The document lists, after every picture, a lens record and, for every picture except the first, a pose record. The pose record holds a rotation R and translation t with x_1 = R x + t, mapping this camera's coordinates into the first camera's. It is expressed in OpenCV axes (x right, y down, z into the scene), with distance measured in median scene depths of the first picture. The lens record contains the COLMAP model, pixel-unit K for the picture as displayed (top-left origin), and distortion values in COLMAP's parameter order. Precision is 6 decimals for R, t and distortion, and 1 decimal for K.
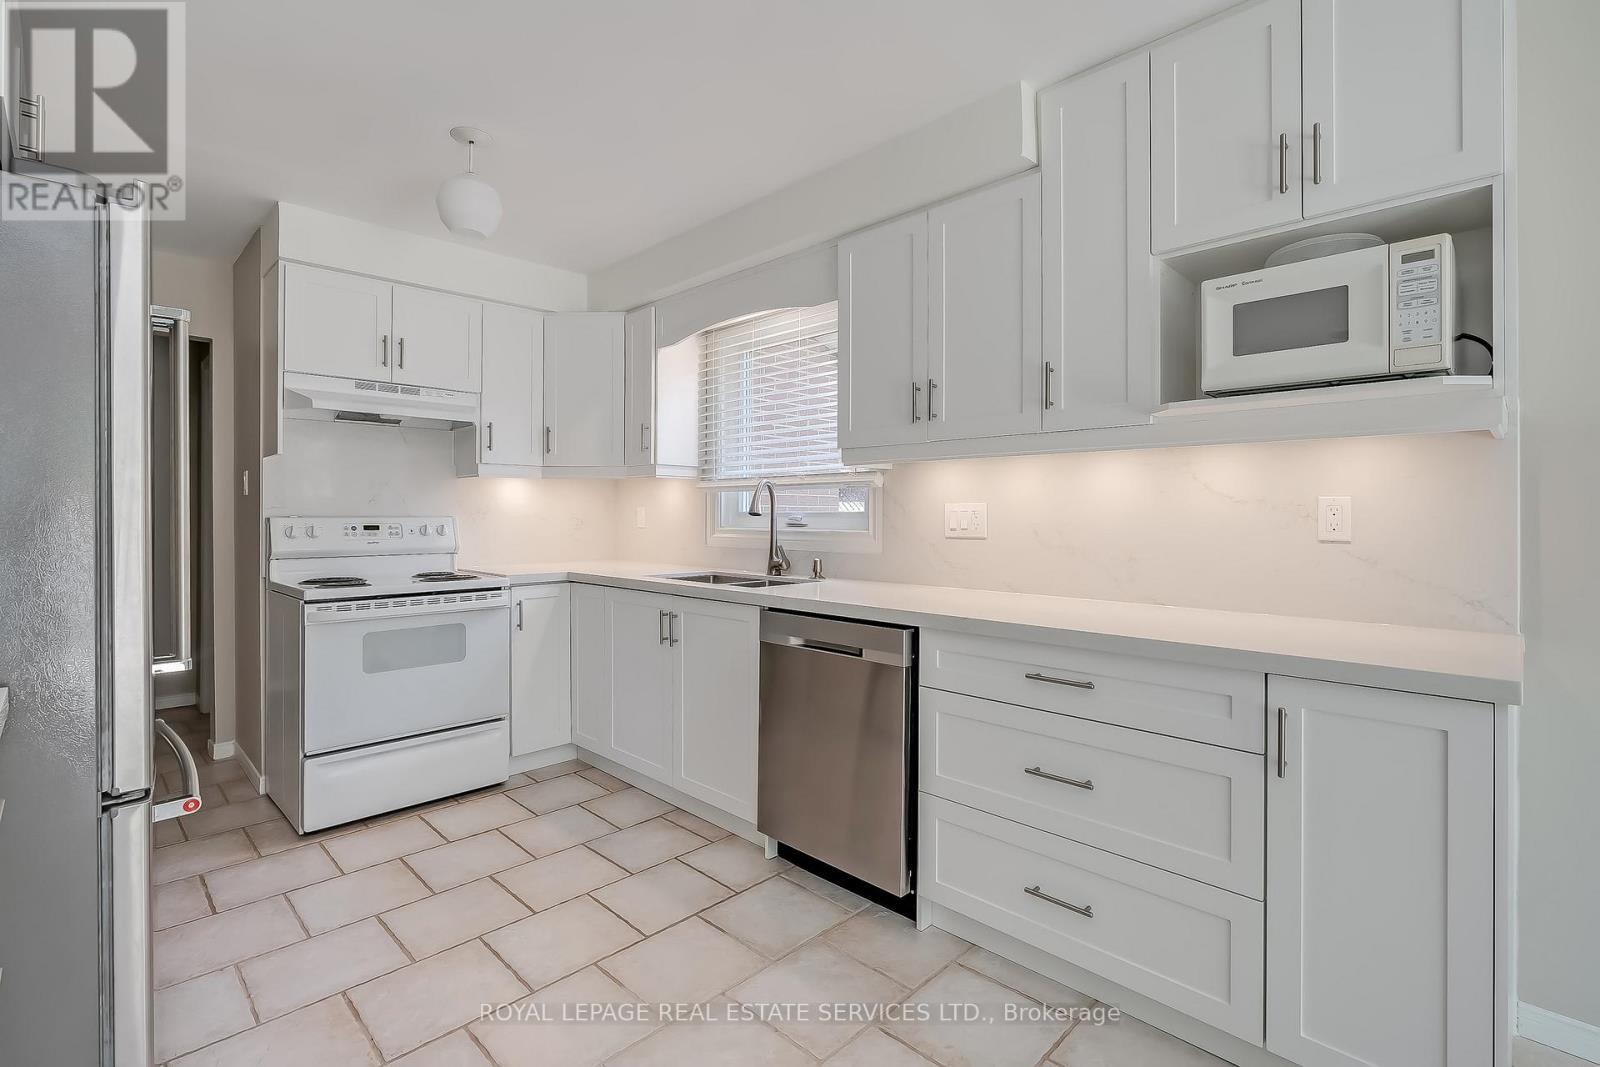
lens RADIAL K [[739.1, 0, 798.9], [0, 739.1, 510.1], [0, 0, 1]] dist [-0.001420, 0.000465]
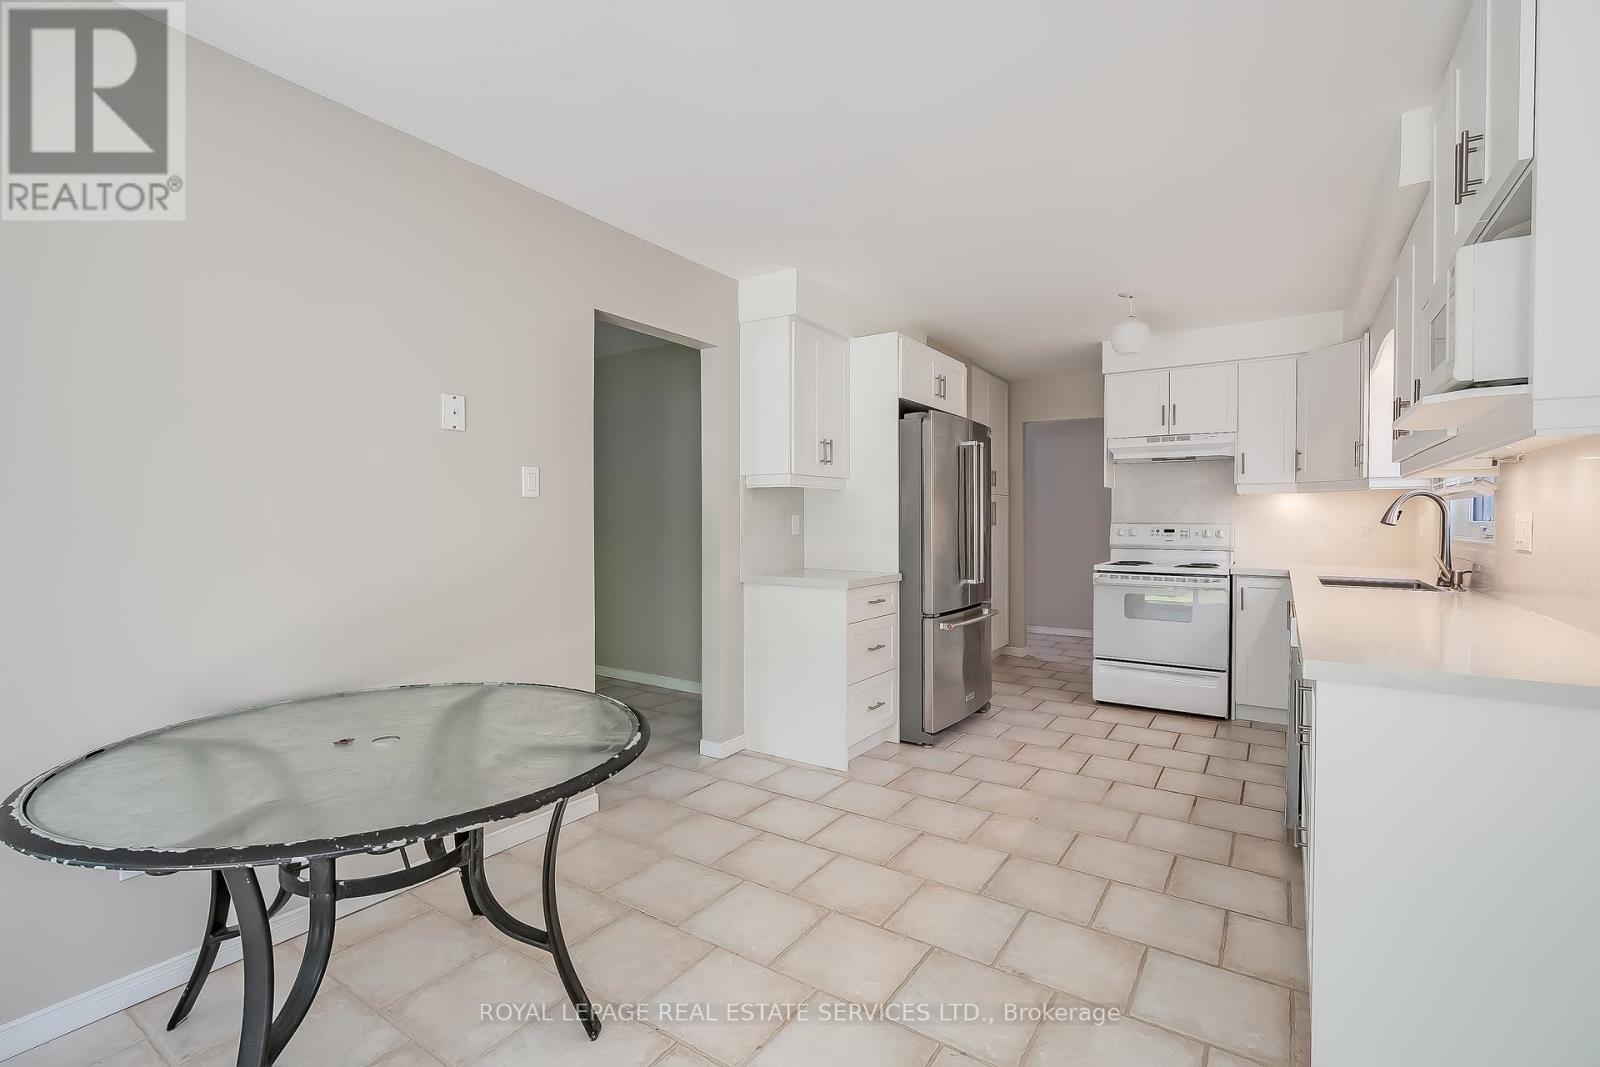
lens RADIAL K [[726.3, 0, 800.6], [0, 726.3, 521.9], [0, 0, 1]] dist [0.000298, 0.000603]
pose [[0.195305, 0.003907, -0.980735, 1.027517], [-0.000619, 0.999992, 0.003861, 0.000324], [0.980742, -0.000147, 0.195306, -0.043301]]
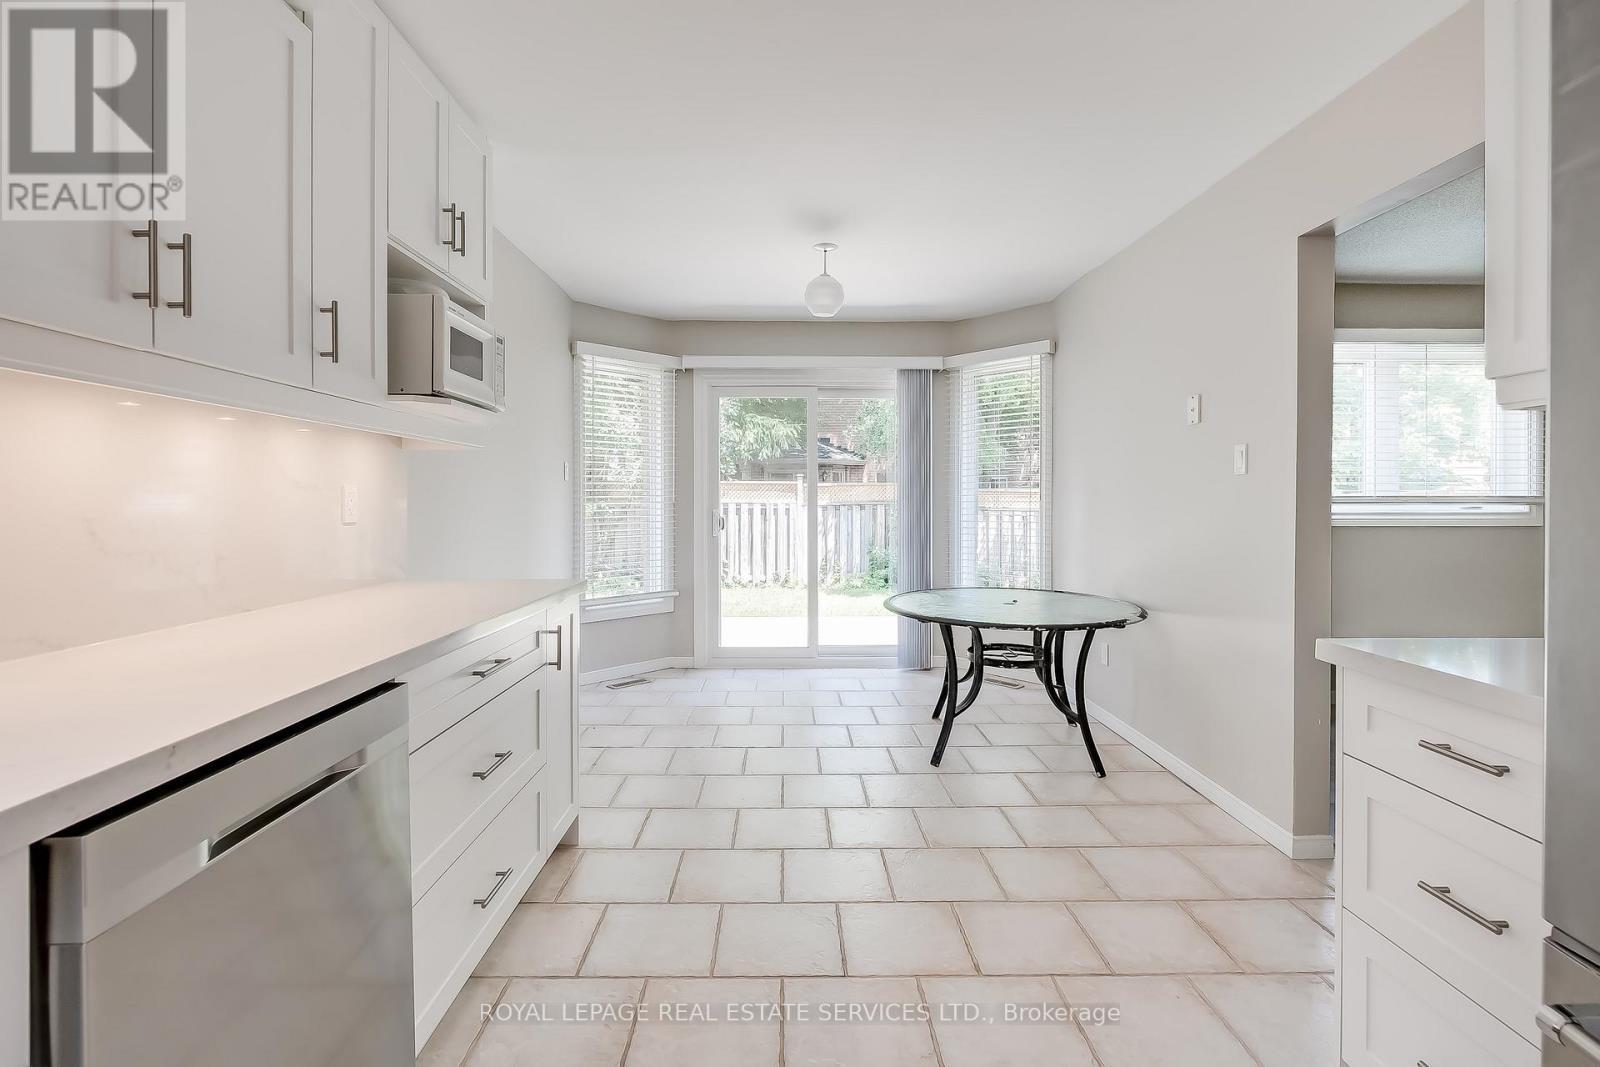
lens RADIAL K [[732.1, 0, 796.6], [0, 732.1, 501.4], [0, 0, 1]] dist [-0.000597, 0.000588]
pose [[-0.714091, 0.000111, 0.700053, -0.477376], [-0.000728, 0.999999, -0.000901, 0.006713], [-0.700052, -0.001153, -0.714091, 1.064748]]
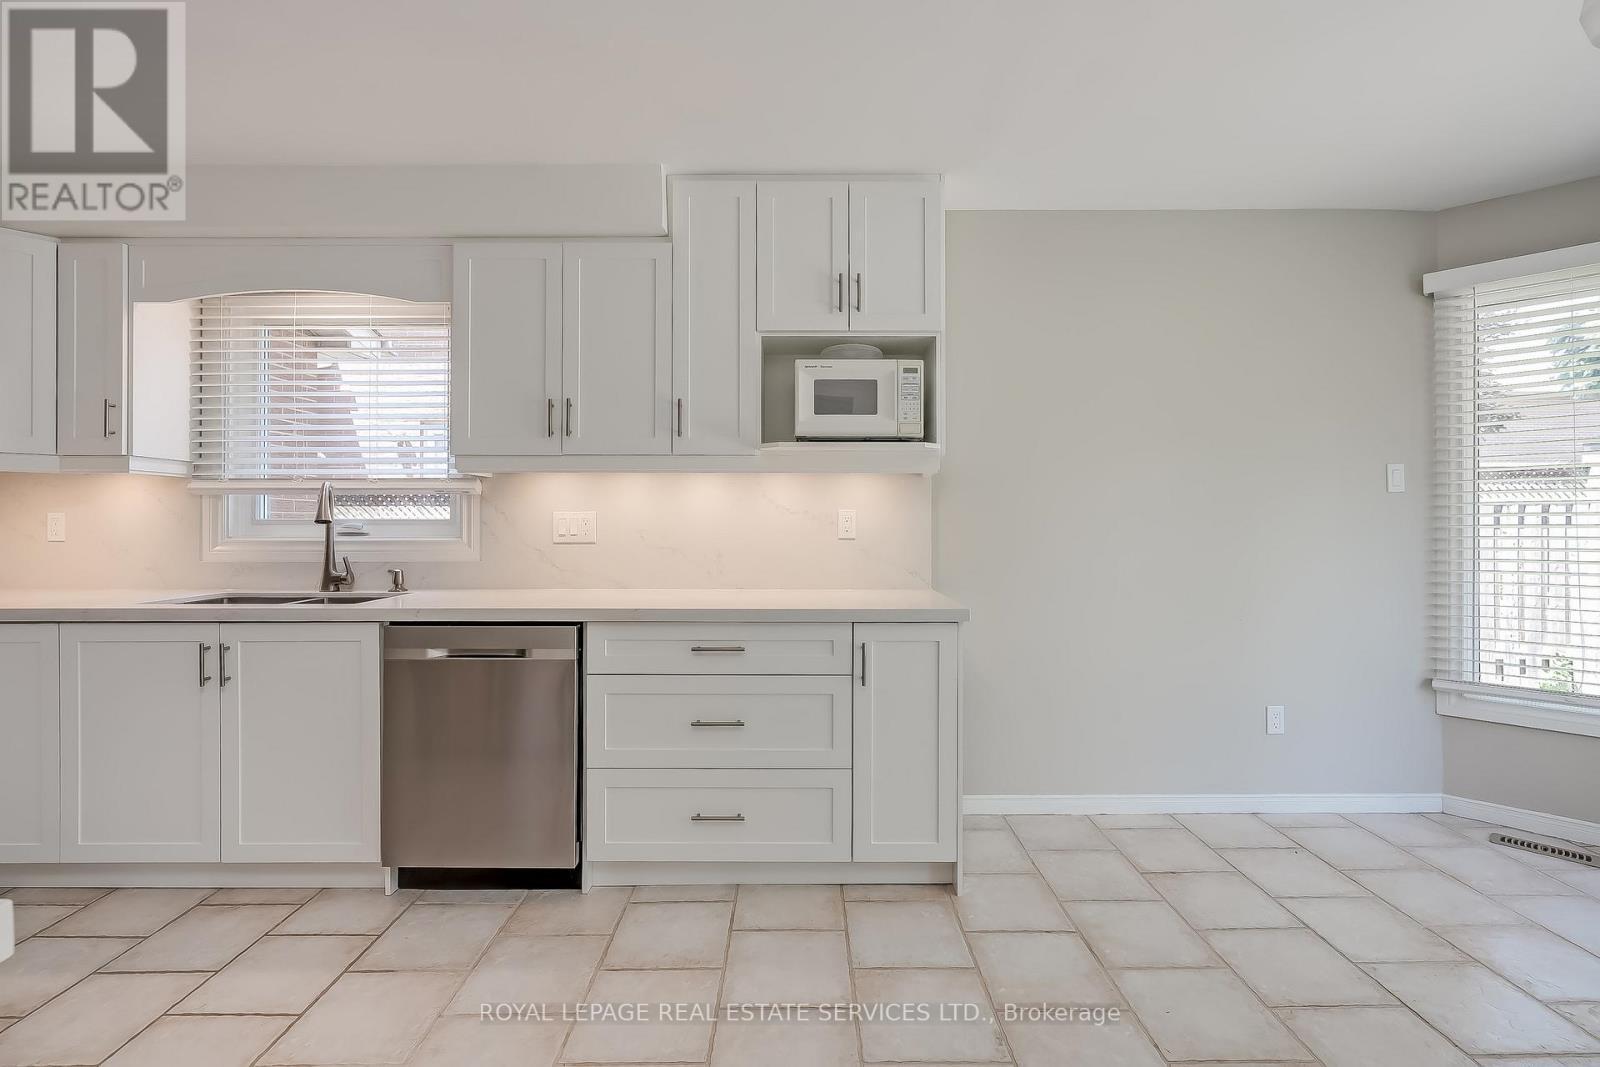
lens RADIAL K [[726.3, 0, 800.6], [0, 726.3, 521.9], [0, 0, 1]] dist [0.000298, 0.000603]
pose [[0.703309, -0.000661, 0.710884, -0.345365], [-0.002550, 0.999991, 0.003452, 0.001479], [-0.710880, -0.004241, 0.703301, -0.002418]]
